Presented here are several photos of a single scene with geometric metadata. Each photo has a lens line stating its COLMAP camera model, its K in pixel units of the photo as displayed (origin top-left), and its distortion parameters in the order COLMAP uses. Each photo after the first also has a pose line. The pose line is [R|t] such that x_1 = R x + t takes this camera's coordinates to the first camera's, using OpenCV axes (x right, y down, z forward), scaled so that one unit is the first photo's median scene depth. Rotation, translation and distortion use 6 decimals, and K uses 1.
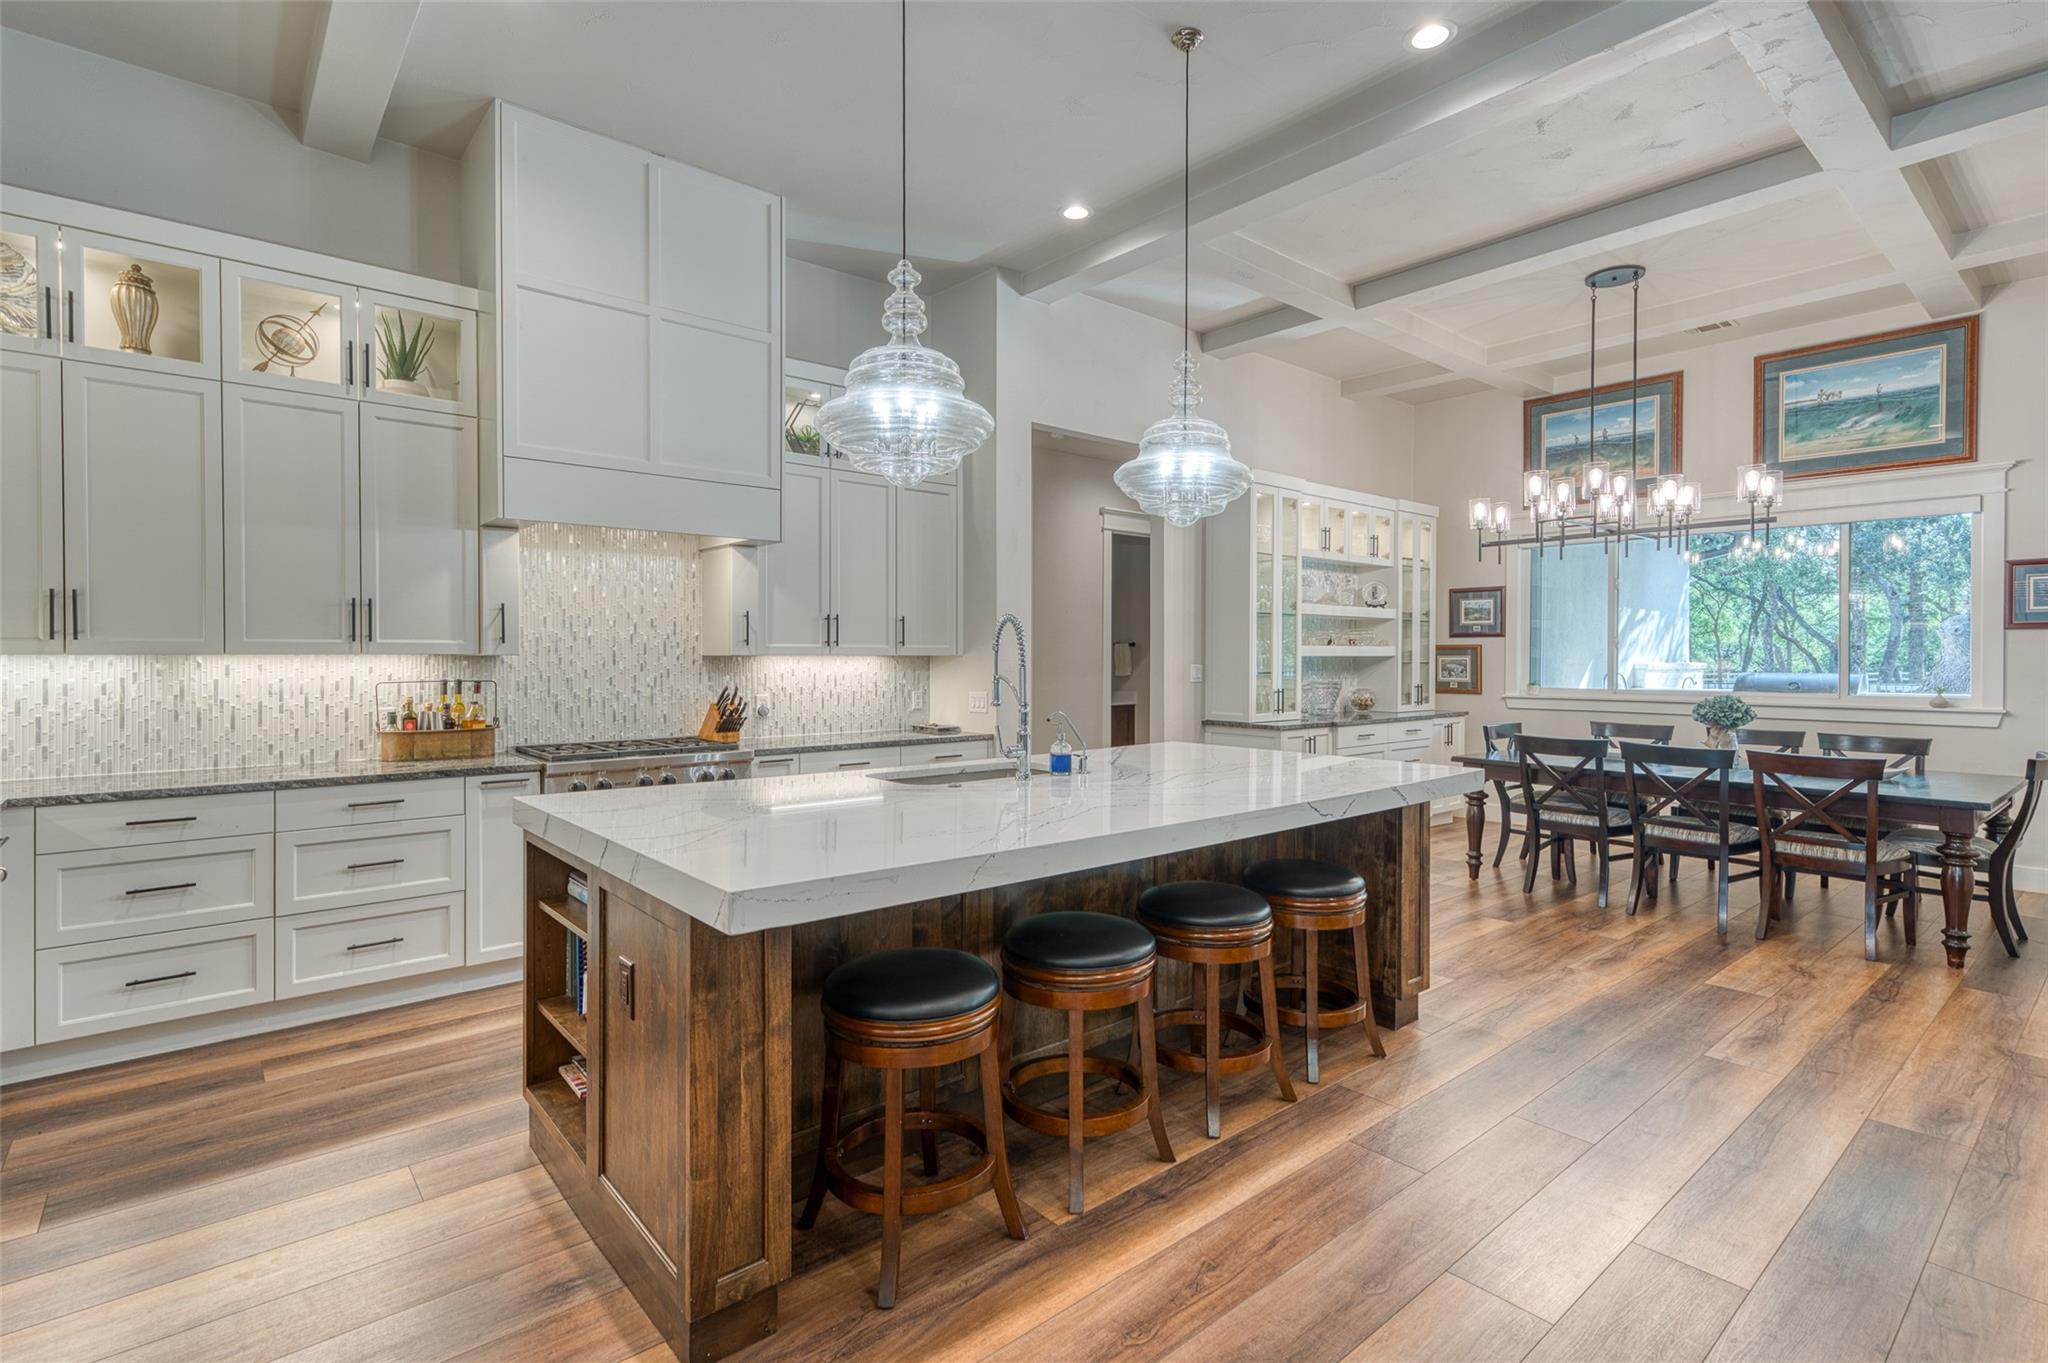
lens RADIAL K [[976.1, 0, 1022.4], [0, 976.1, 660.6], [0, 0, 1]] dist [0.013230, -0.000875]
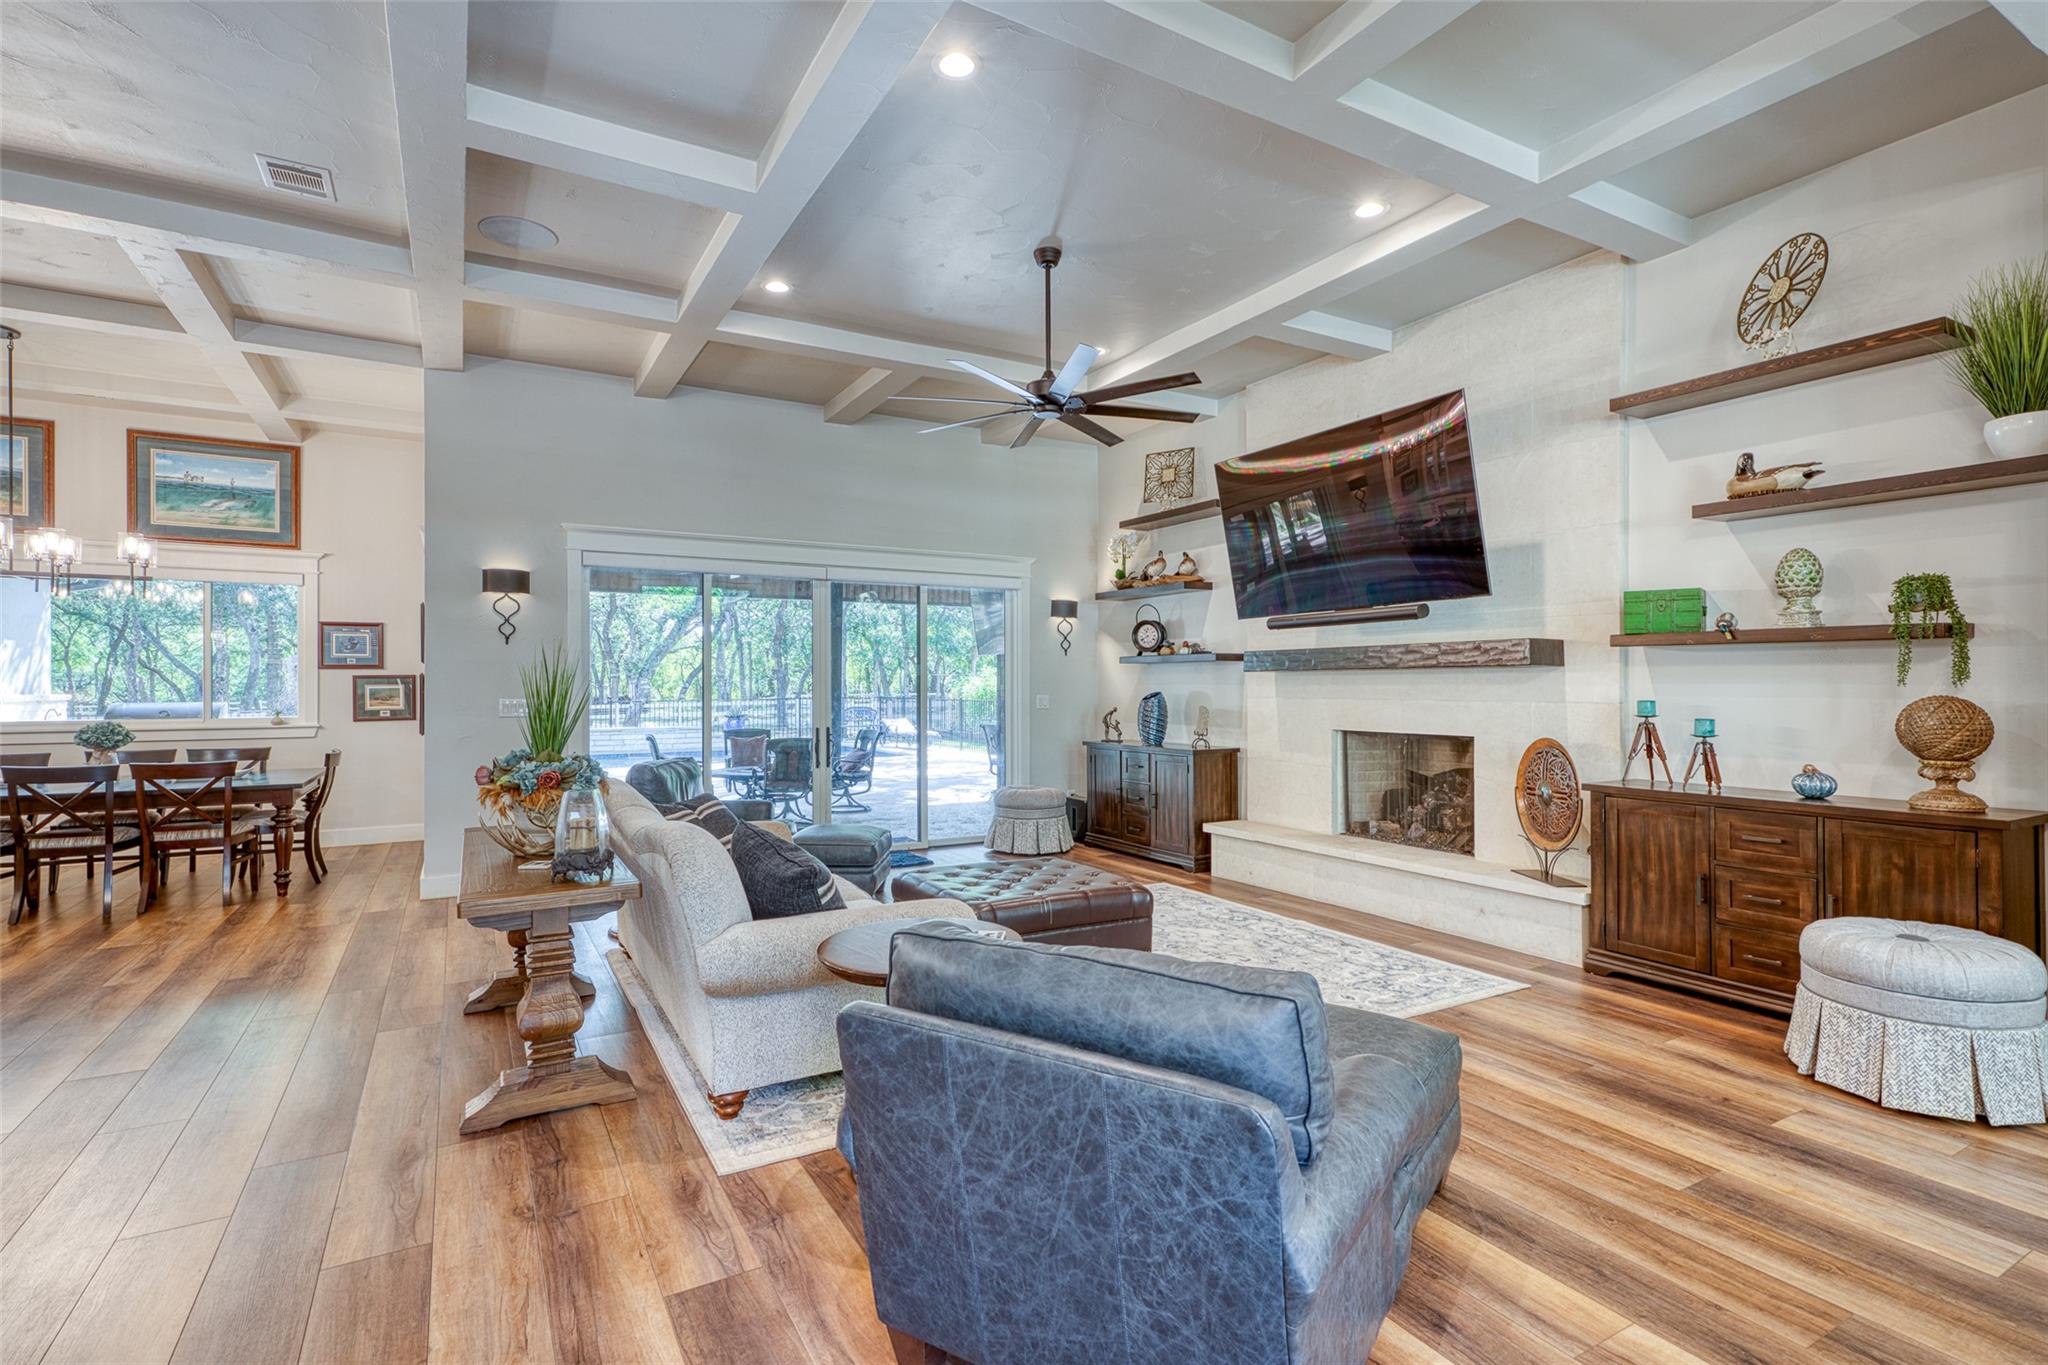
lens RADIAL K [[972.5, 0, 1024.0], [0, 972.5, 682.5], [0, 0, 1]] dist [0.013716, 0.000215]
pose [[0.181448, 0.000568, 0.983400, -0.226516], [0.007794, 0.999968, -0.002016, -0.000807], [-0.983370, 0.008031, 0.181438, -0.272913]]
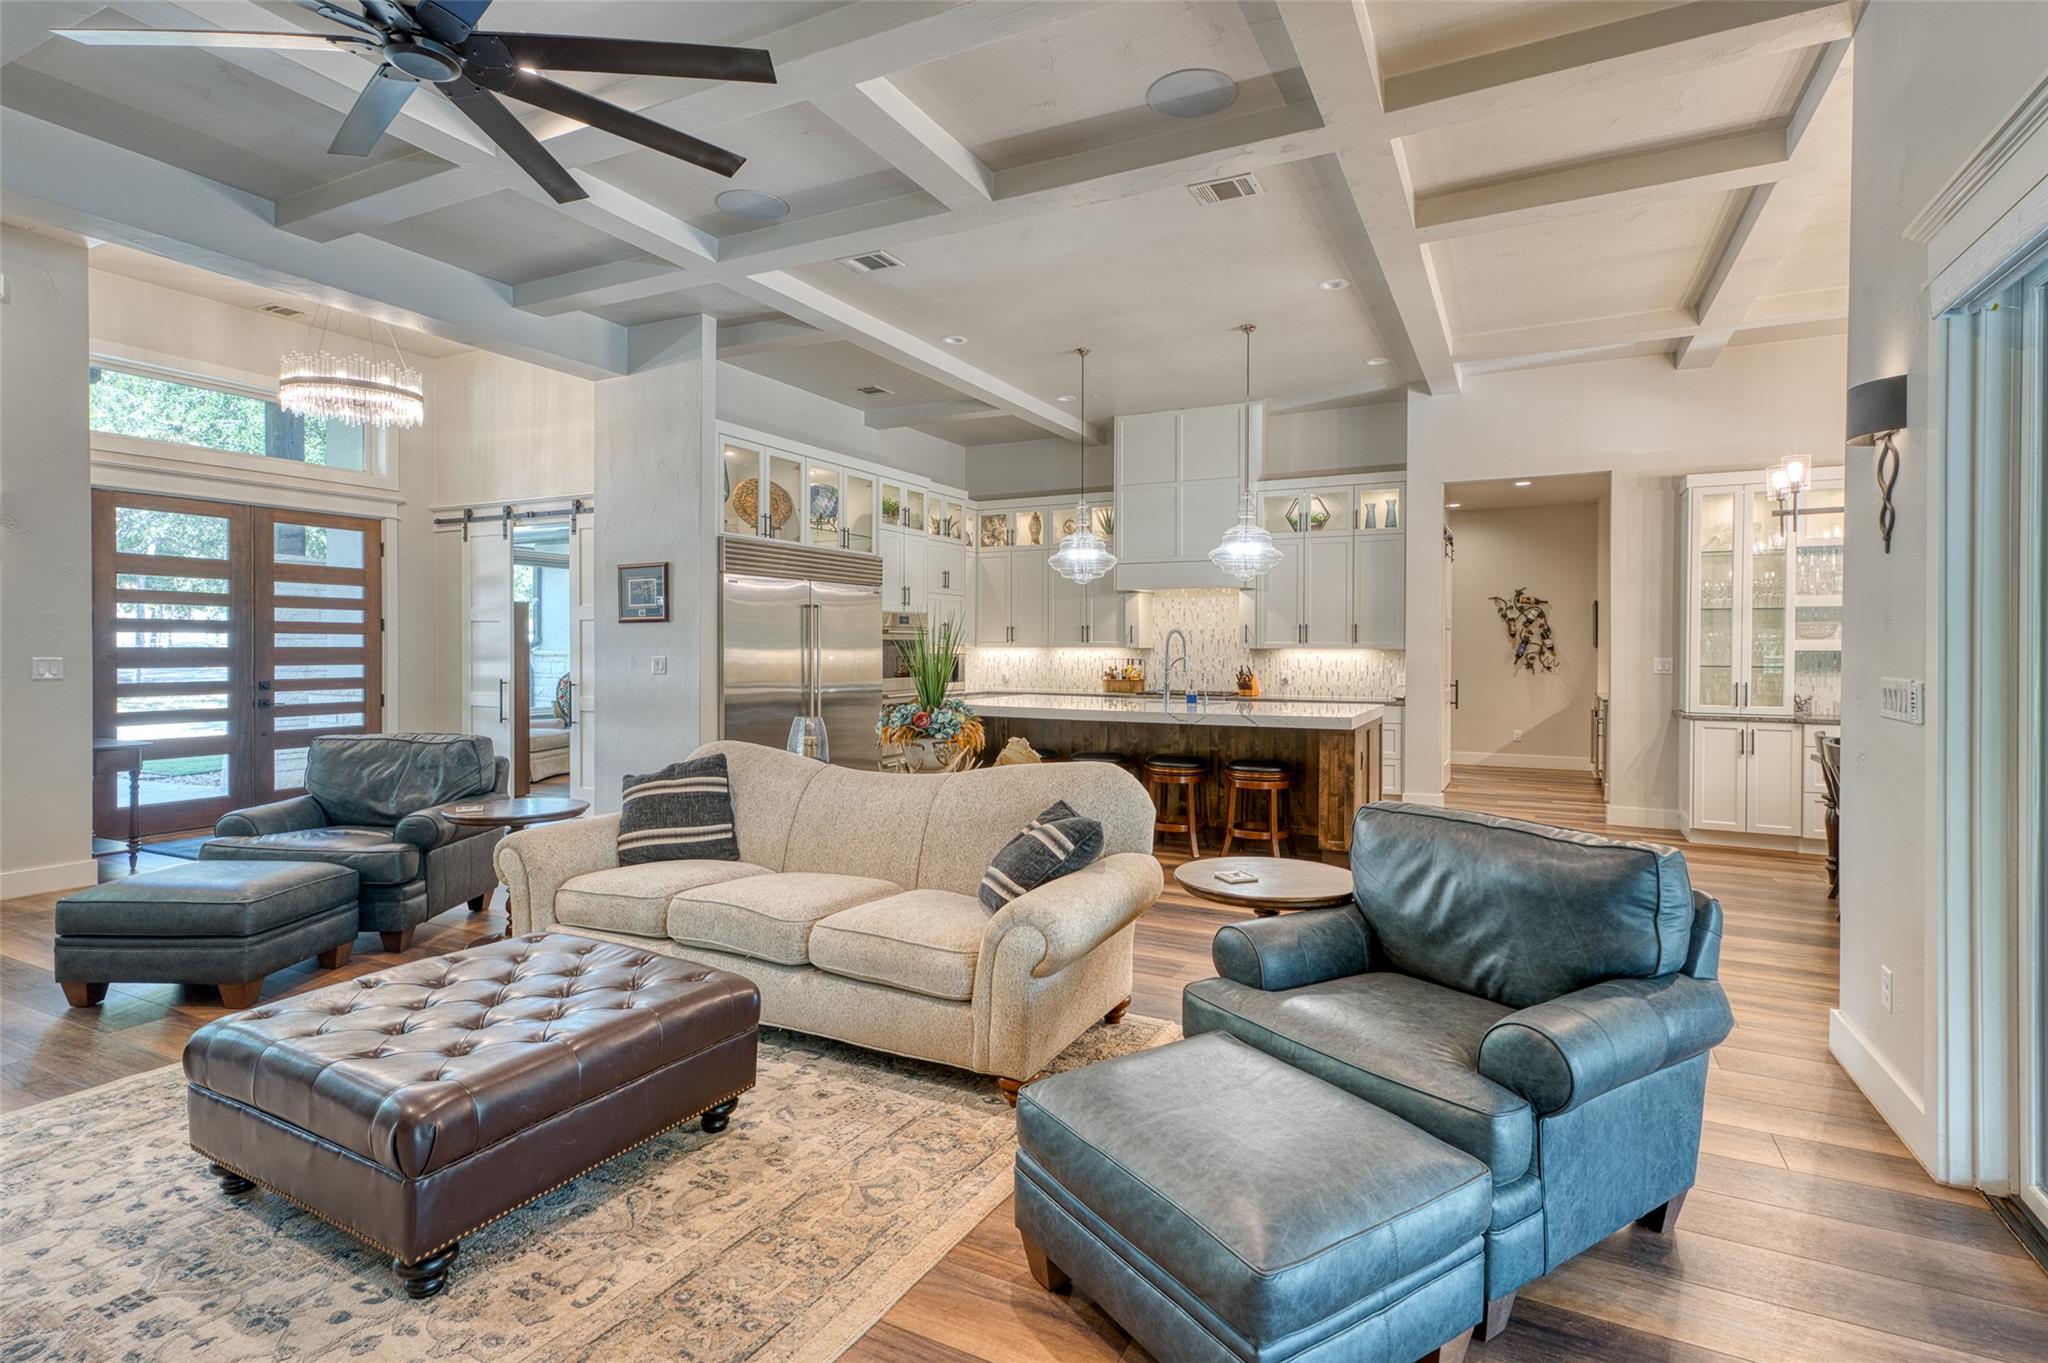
lens RADIAL K [[988.3, 0, 1023.7], [0, 988.3, 644.3], [0, 0, 1]] dist [0.013912, 0.000050]
pose [[0.388834, -0.003349, -0.921302, 1.040245], [-0.008867, 0.999933, -0.007378, 0.003909], [0.921265, 0.011038, 0.388778, -0.093385]]
